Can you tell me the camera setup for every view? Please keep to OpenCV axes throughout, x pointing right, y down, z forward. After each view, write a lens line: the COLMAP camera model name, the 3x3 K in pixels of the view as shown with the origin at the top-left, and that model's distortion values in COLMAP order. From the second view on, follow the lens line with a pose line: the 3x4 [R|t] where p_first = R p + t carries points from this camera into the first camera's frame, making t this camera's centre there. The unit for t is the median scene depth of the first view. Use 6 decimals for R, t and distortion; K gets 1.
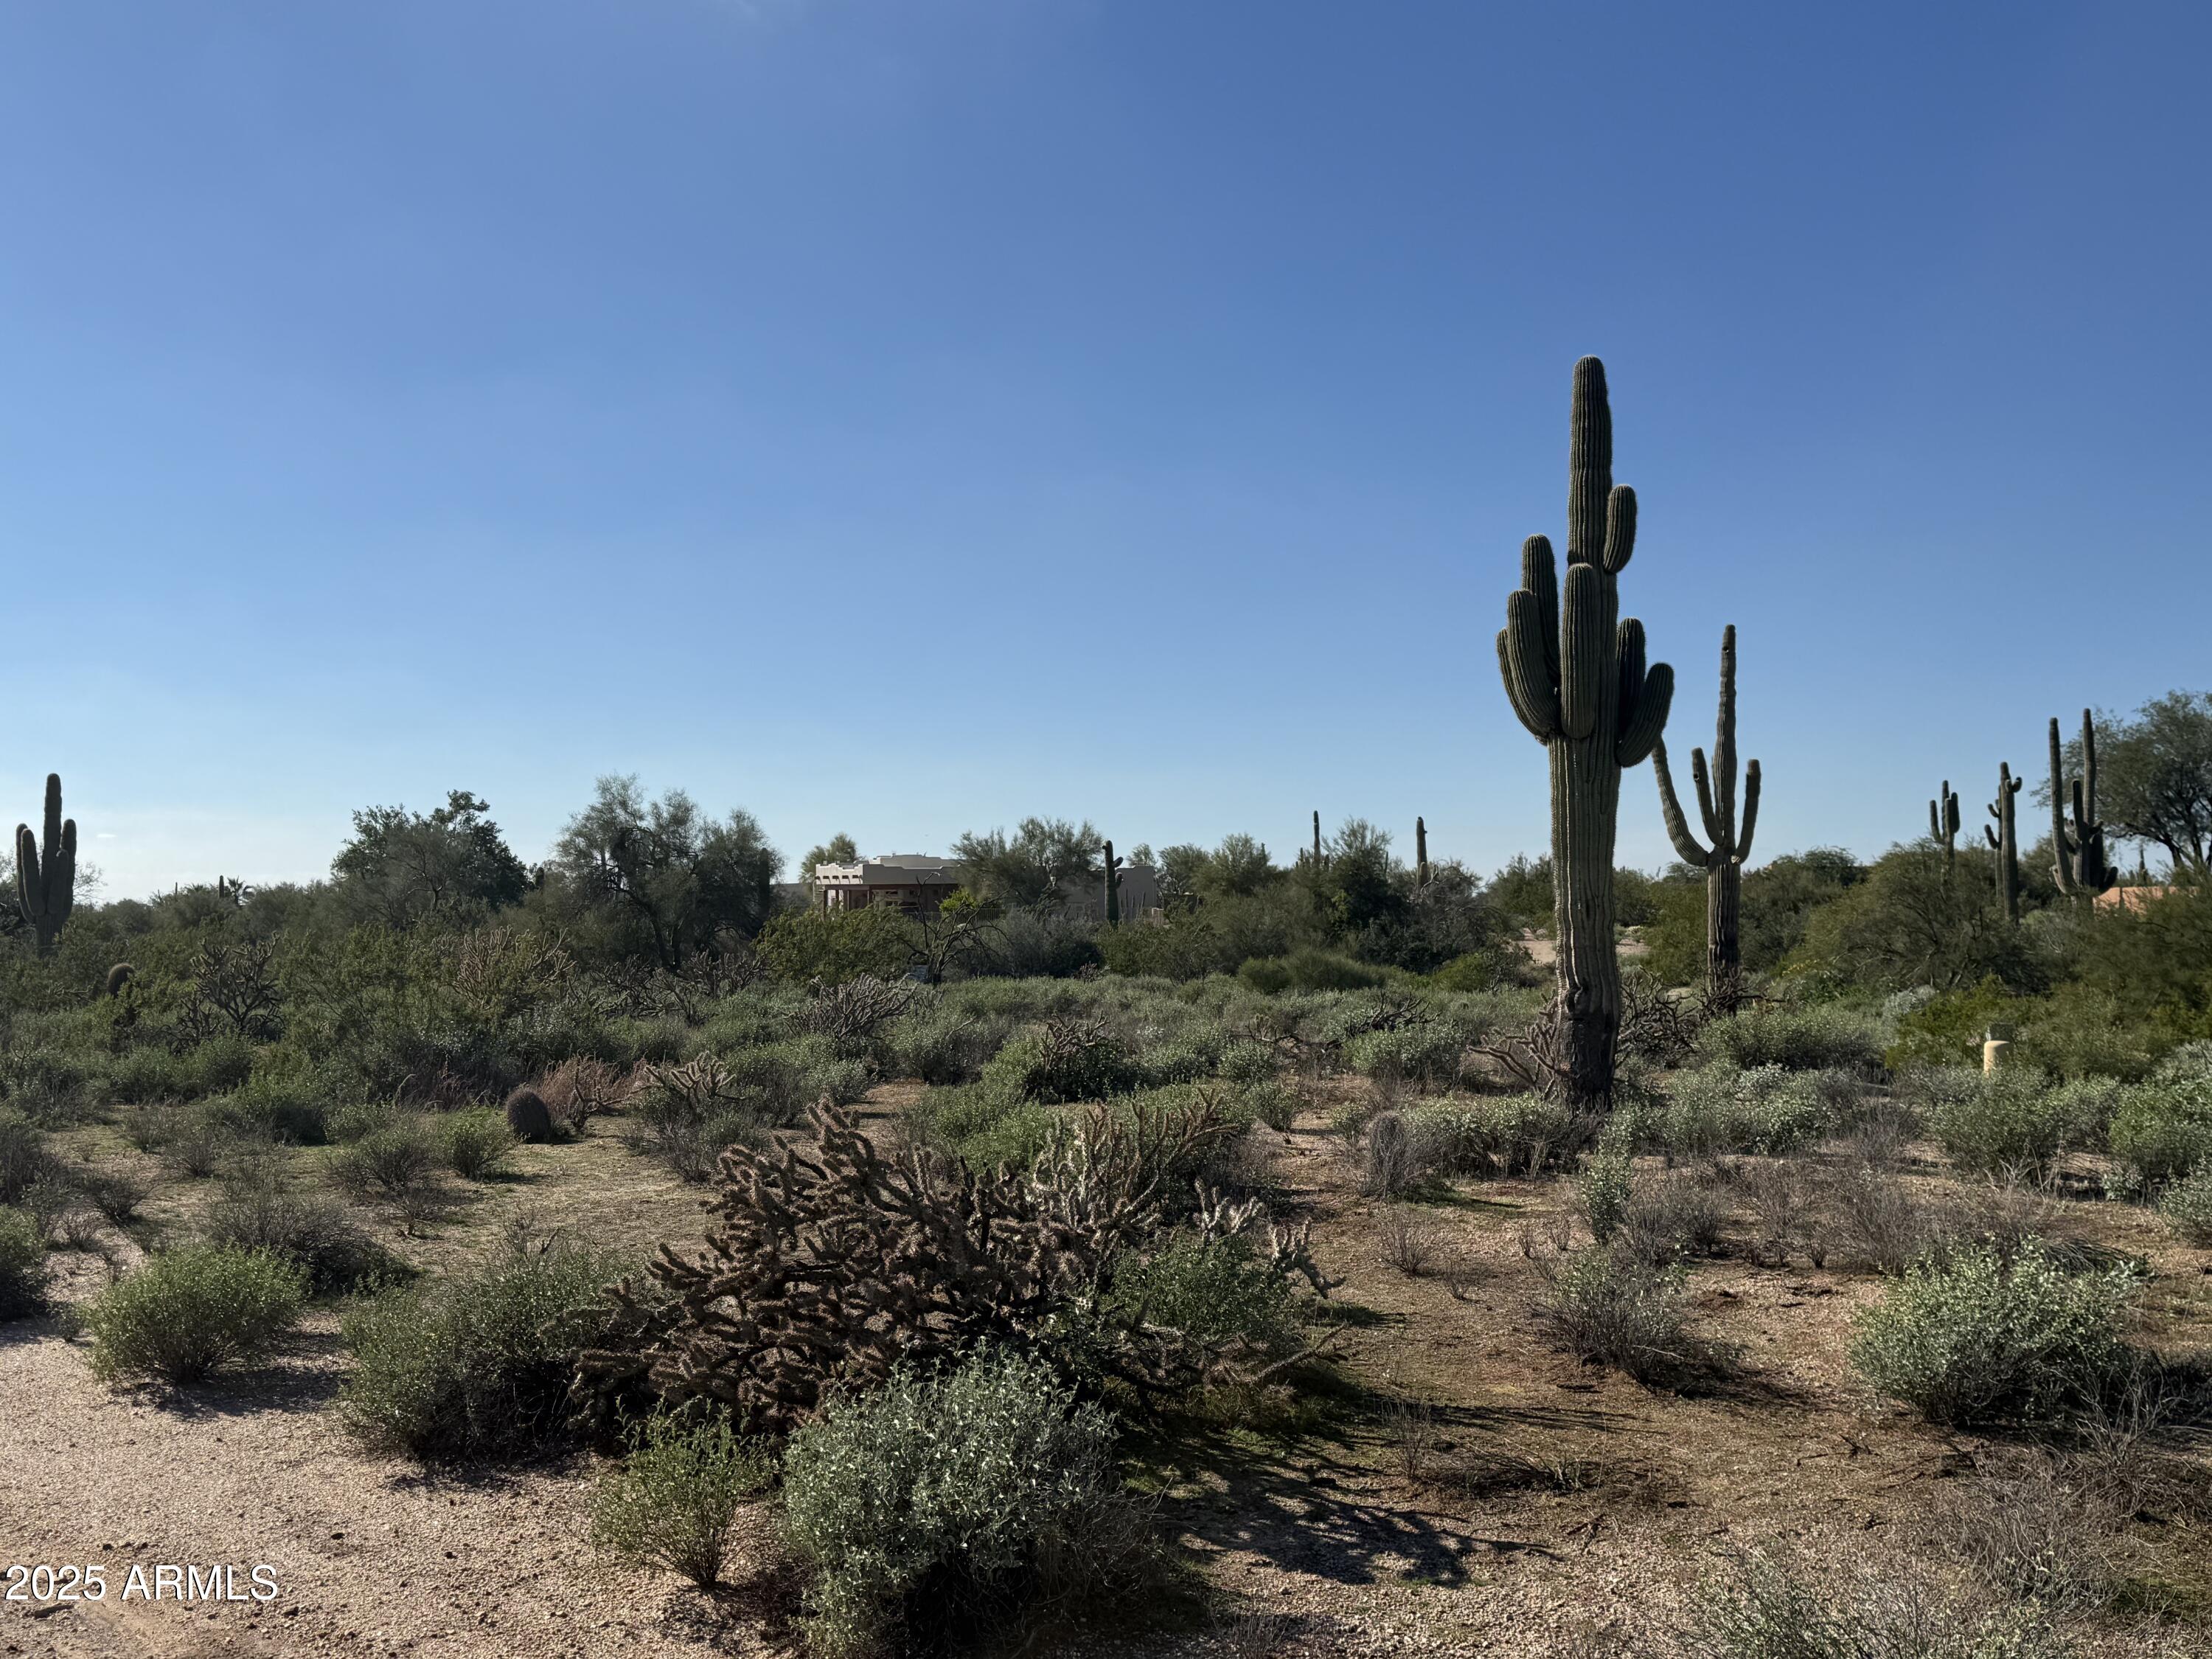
lens RADIAL K [[2206.6, 0, 1100.0], [0, 2206.6, 848.1], [0, 0, 1]] dist [0.106217, 0.000000]
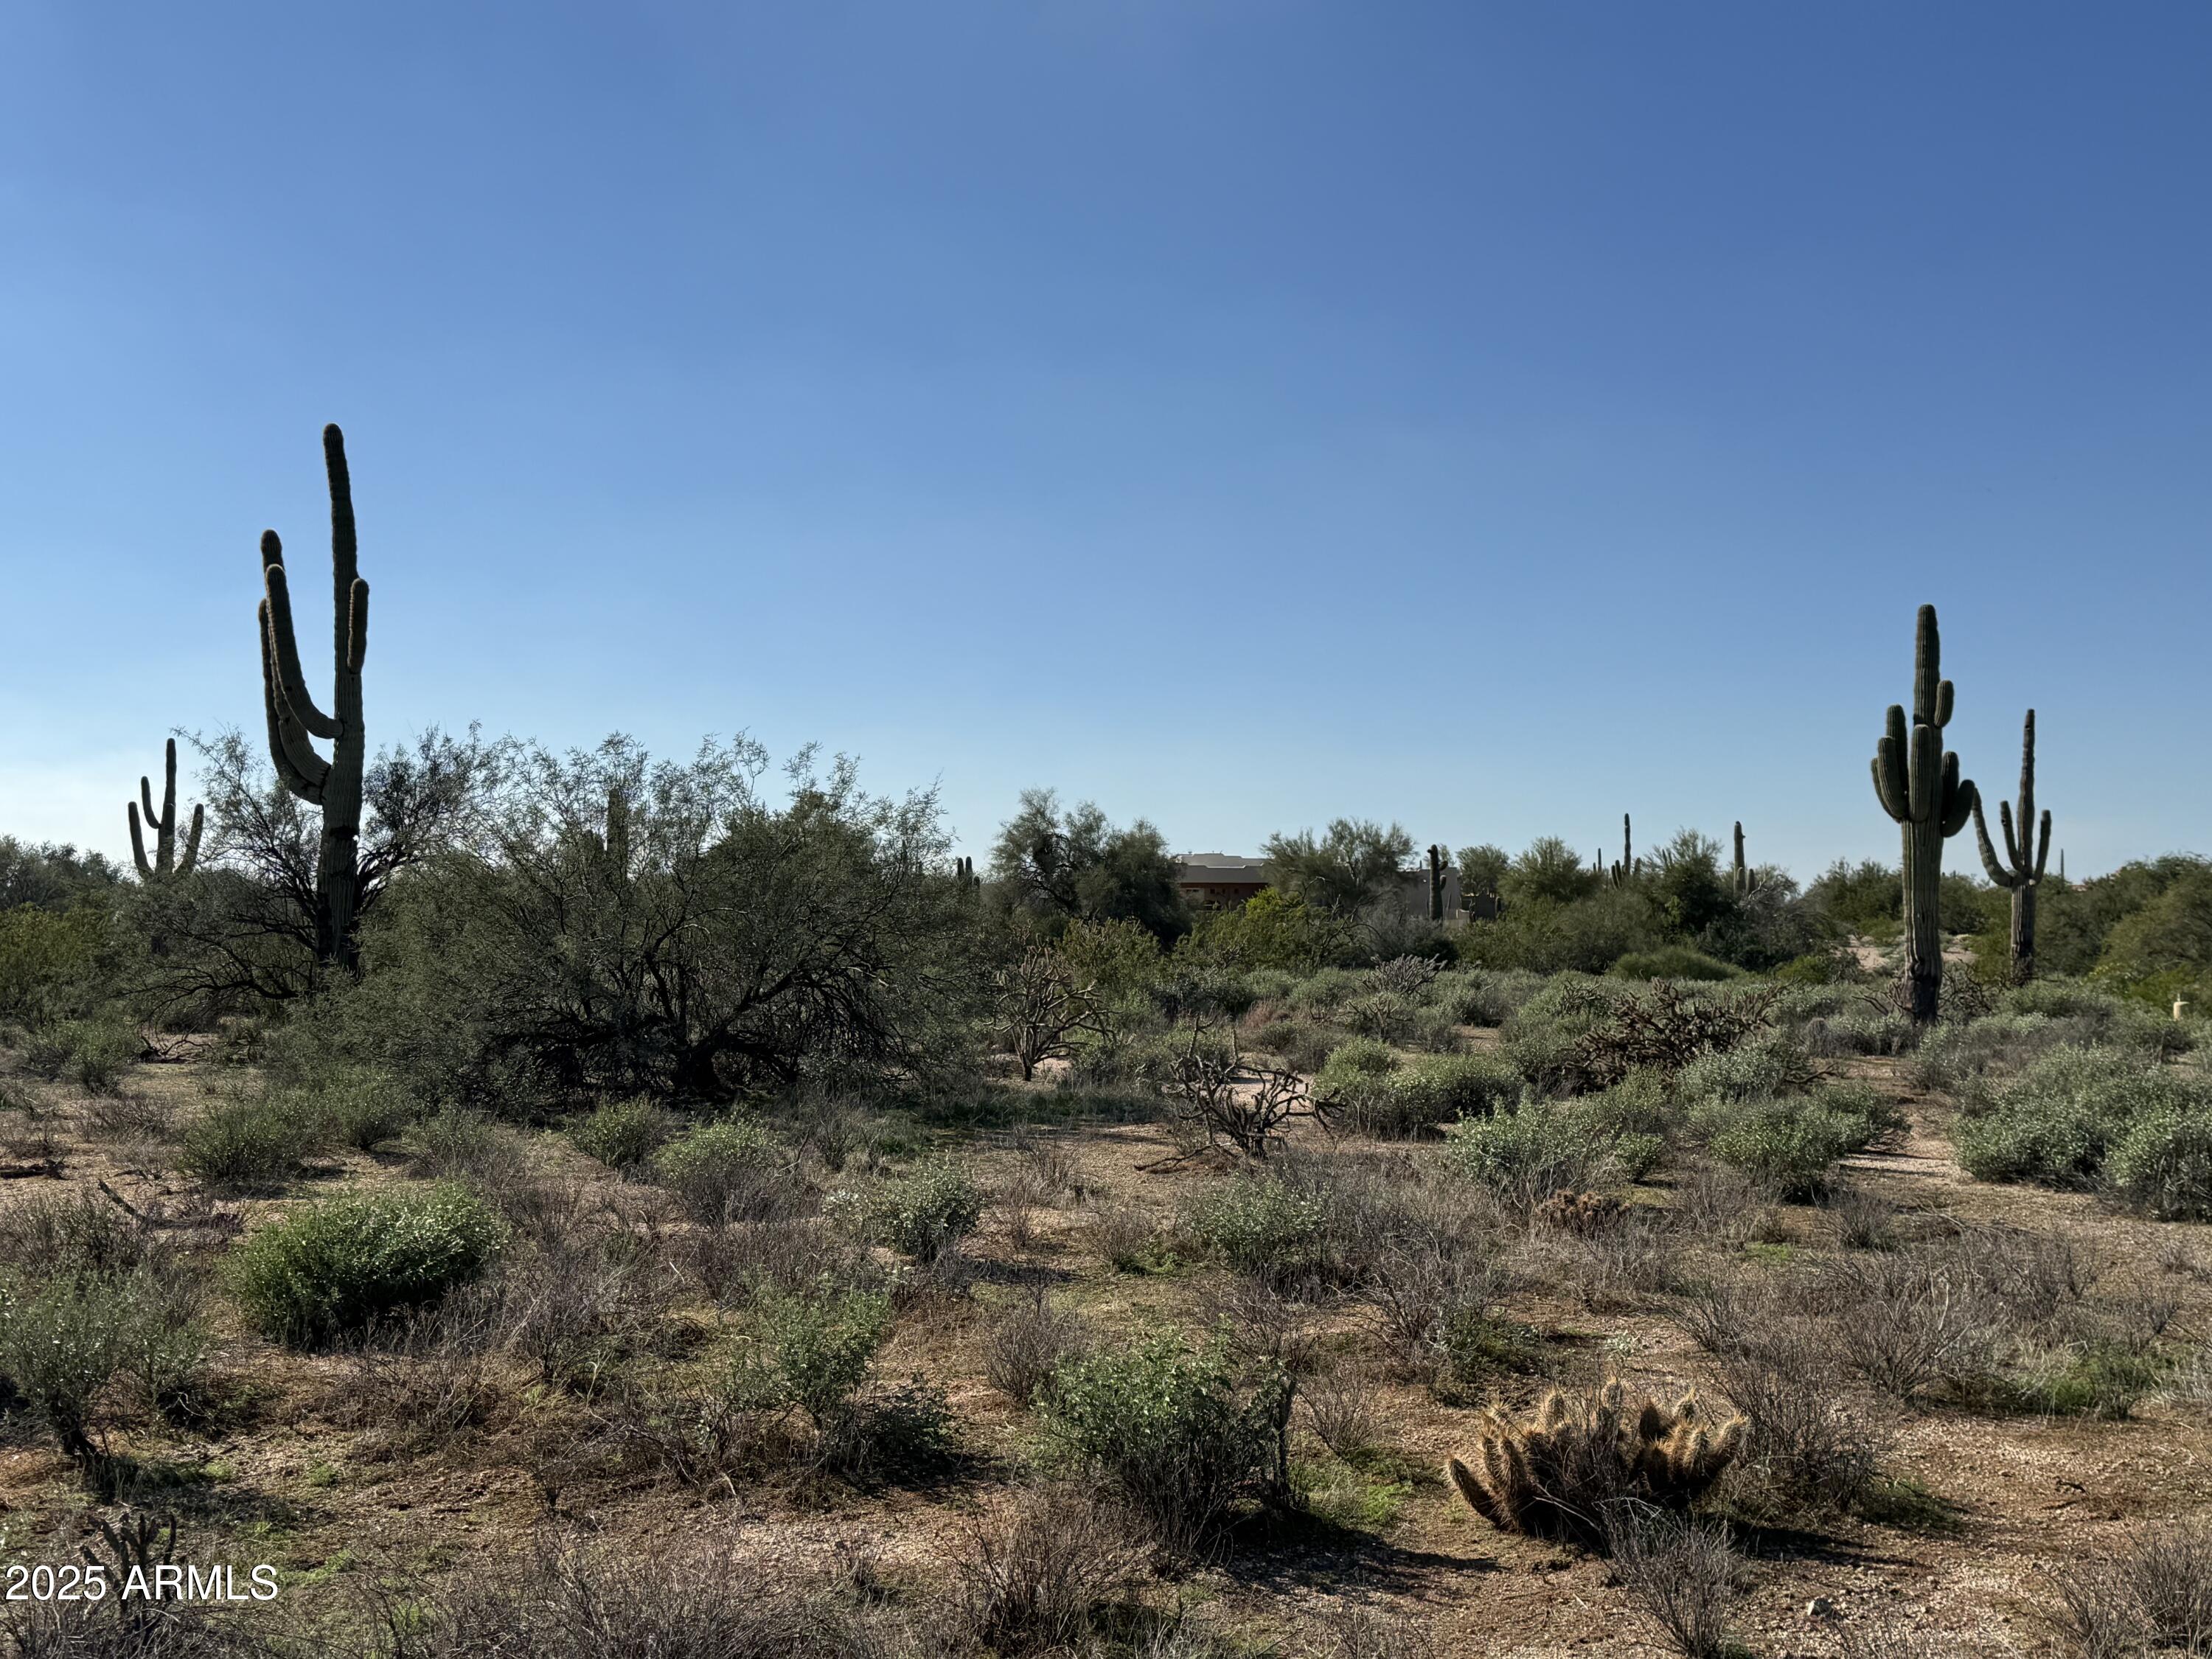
lens RADIAL K [[2458.9, 0, 1087.7], [0, 2458.9, 853.1], [0, 0, 1]] dist [0.132064, 0.000000]
pose [[0.994728, 0.010658, -0.101997, -0.119503], [-0.010101, 0.999931, 0.005983, -0.014373], [0.102054, -0.004921, 0.994767, -0.520724]]
